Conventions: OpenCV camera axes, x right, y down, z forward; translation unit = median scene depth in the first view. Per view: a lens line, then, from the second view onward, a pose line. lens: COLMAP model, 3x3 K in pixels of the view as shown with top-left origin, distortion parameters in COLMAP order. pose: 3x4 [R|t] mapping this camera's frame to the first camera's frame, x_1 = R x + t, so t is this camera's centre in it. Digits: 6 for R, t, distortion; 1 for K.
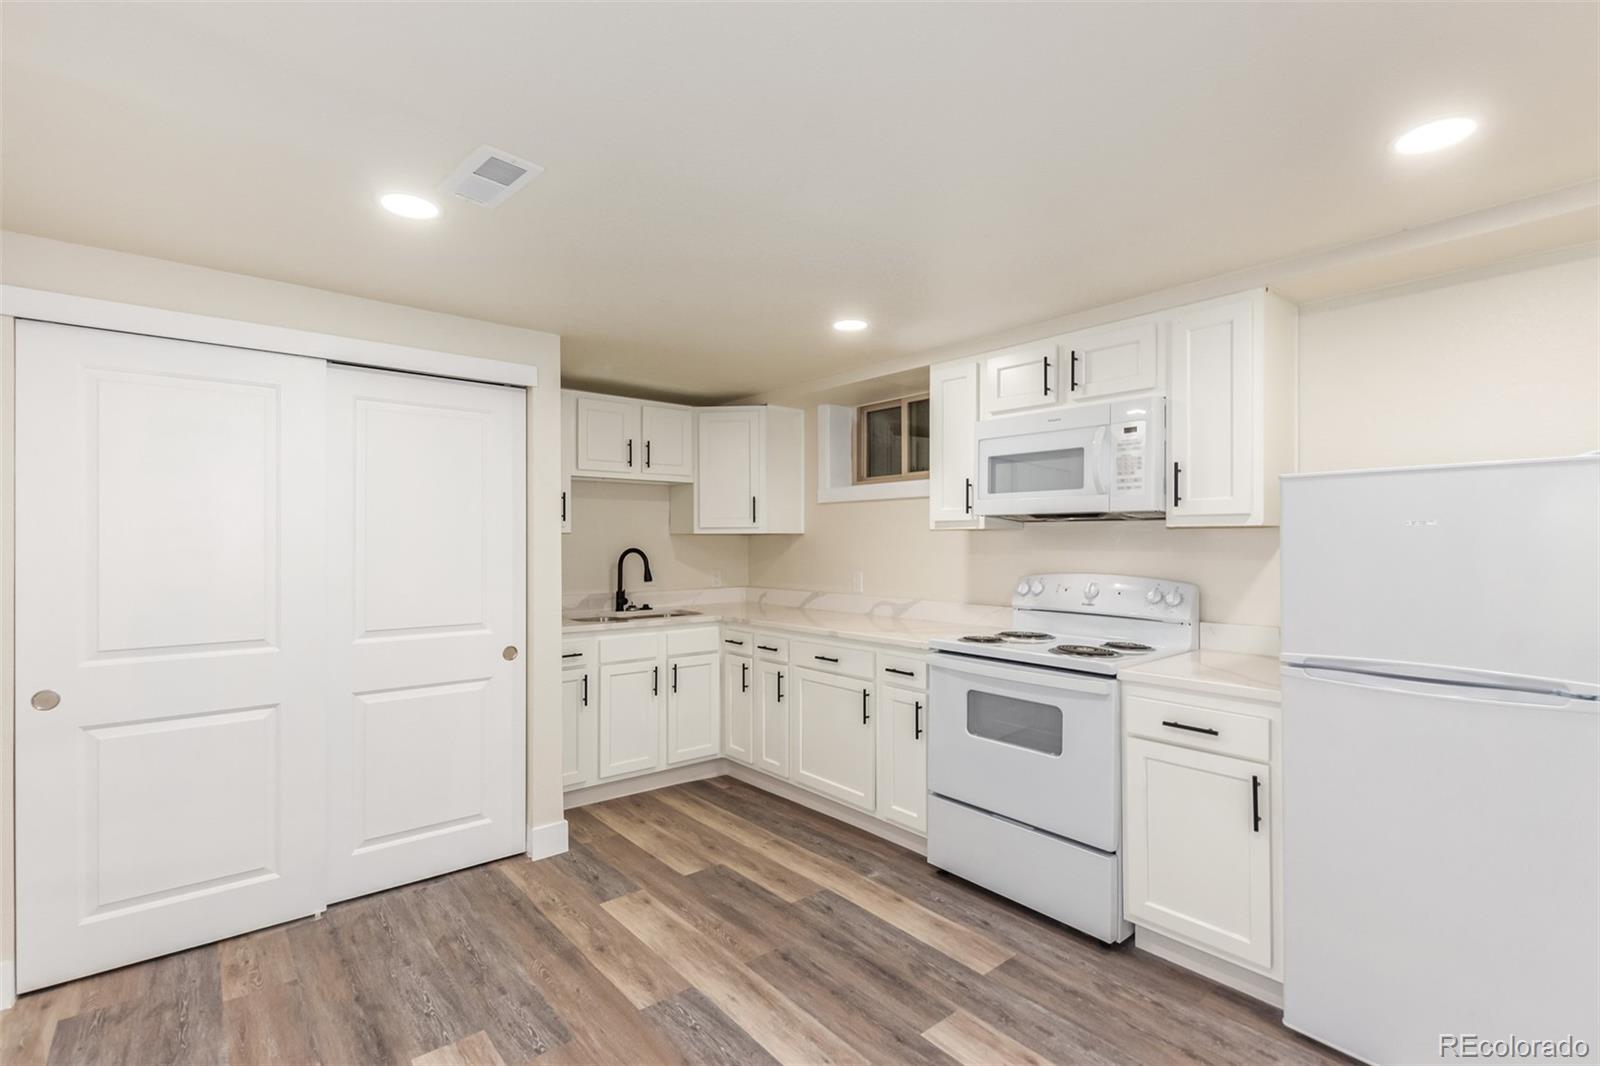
lens RADIAL K [[733.5, 0, 804.0], [0, 733.5, 533.2], [0, 0, 1]] dist [0.005656, -0.003255]
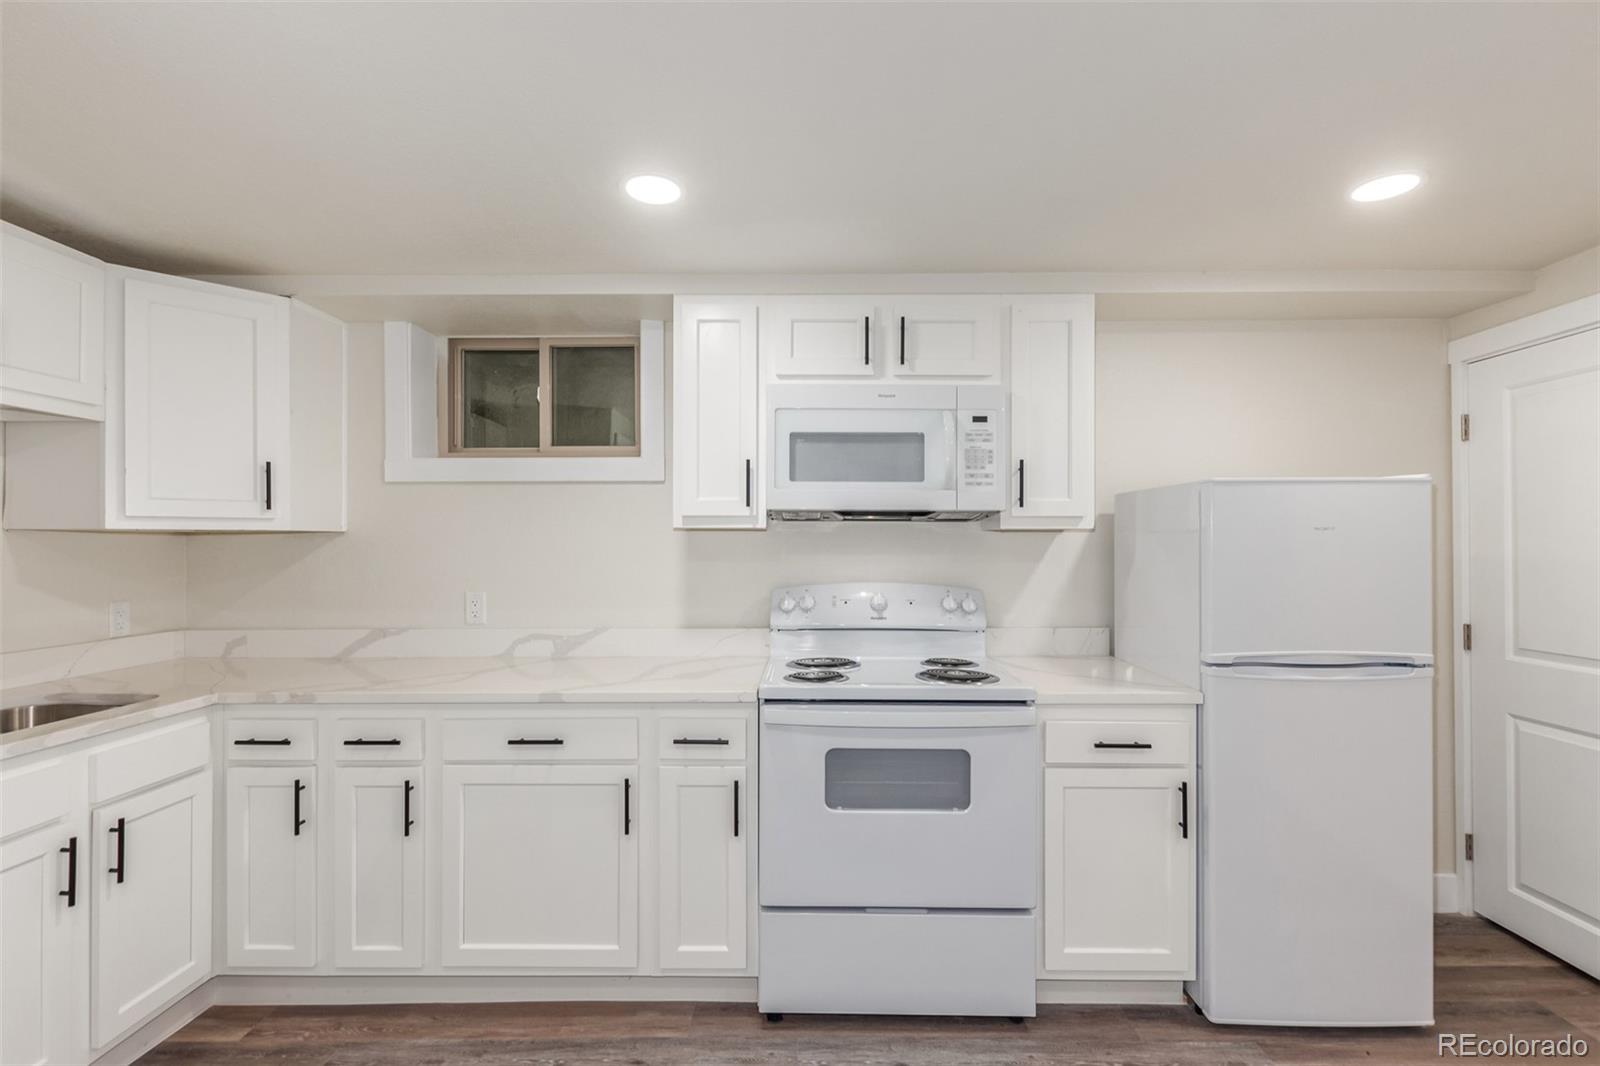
lens RADIAL K [[733.5, 0, 805.0], [0, 733.5, 535.1], [0, 0, 1]] dist [0.005656, -0.003255]
pose [[0.651003, 0.008885, 0.759024, -0.259991], [-0.007174, 0.999959, -0.005552, 0.004593], [-0.759042, -0.001831, 0.651039, 0.411923]]
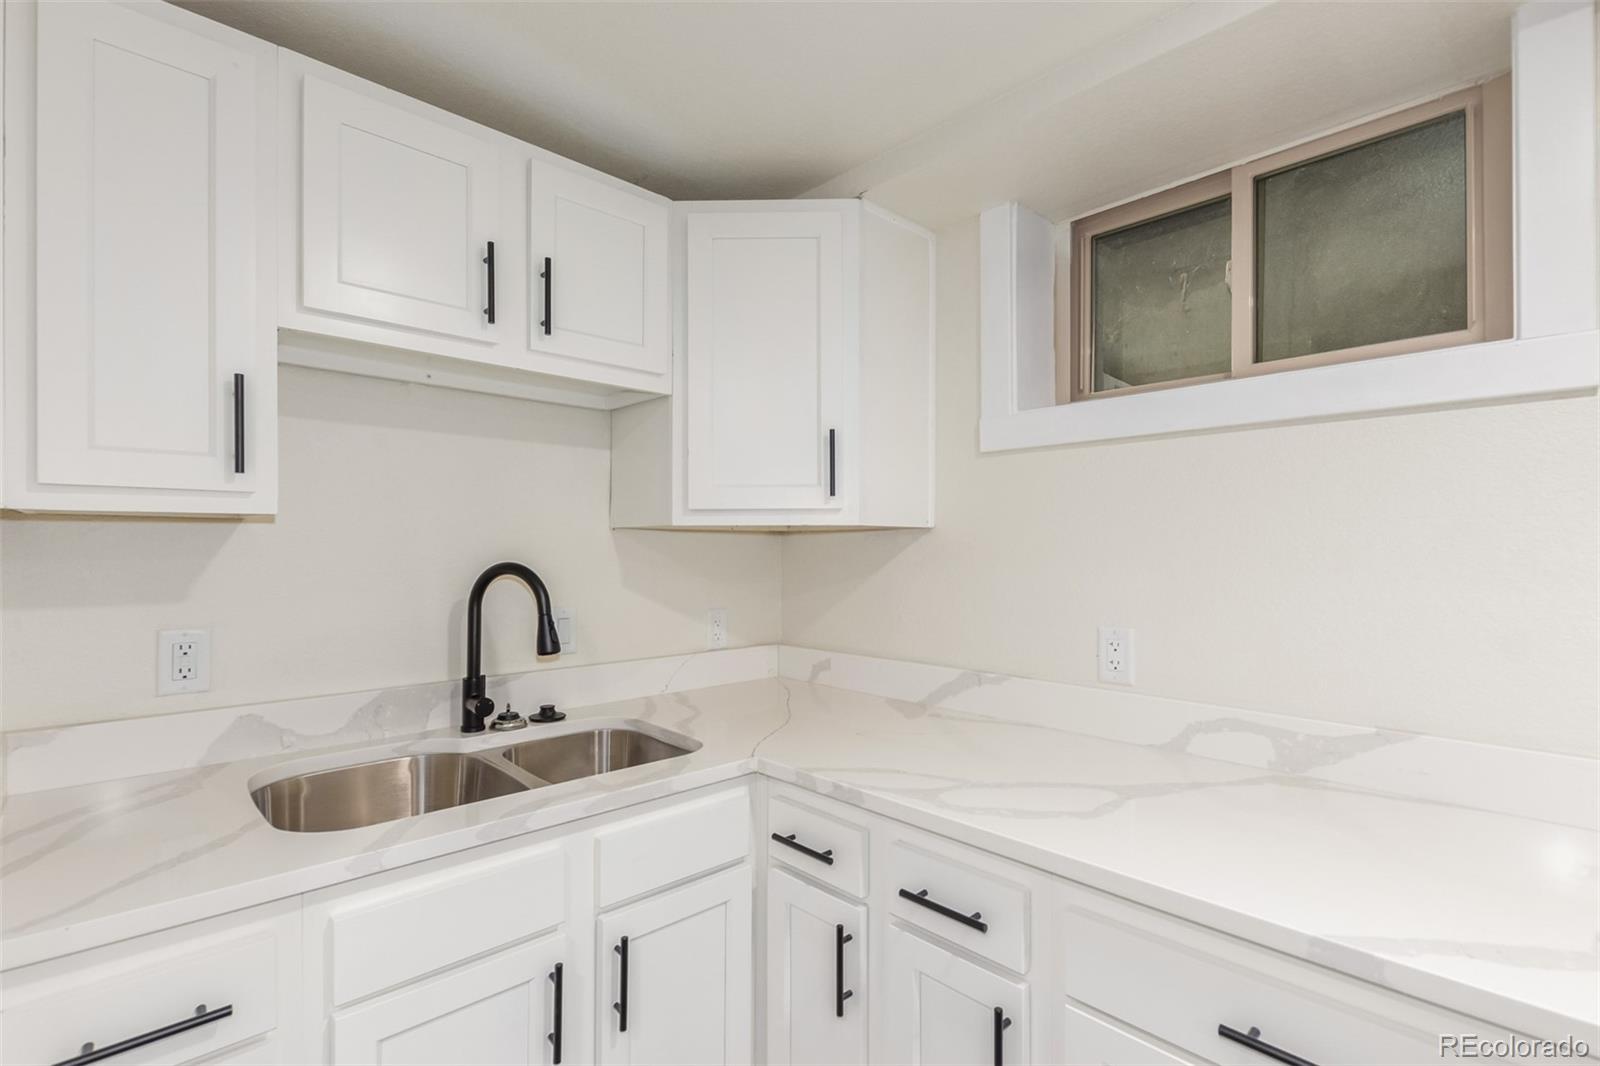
lens RADIAL K [[733.5, 0, 799.7], [0, 733.5, 549.5], [0, 0, 1]] dist [0.005656, -0.003255]
pose [[0.997999, 0.004141, 0.063094, -0.127928], [-0.004900, 0.999918, 0.011873, 0.010023], [-0.063040, -0.012158, 0.997937, 0.725412]]
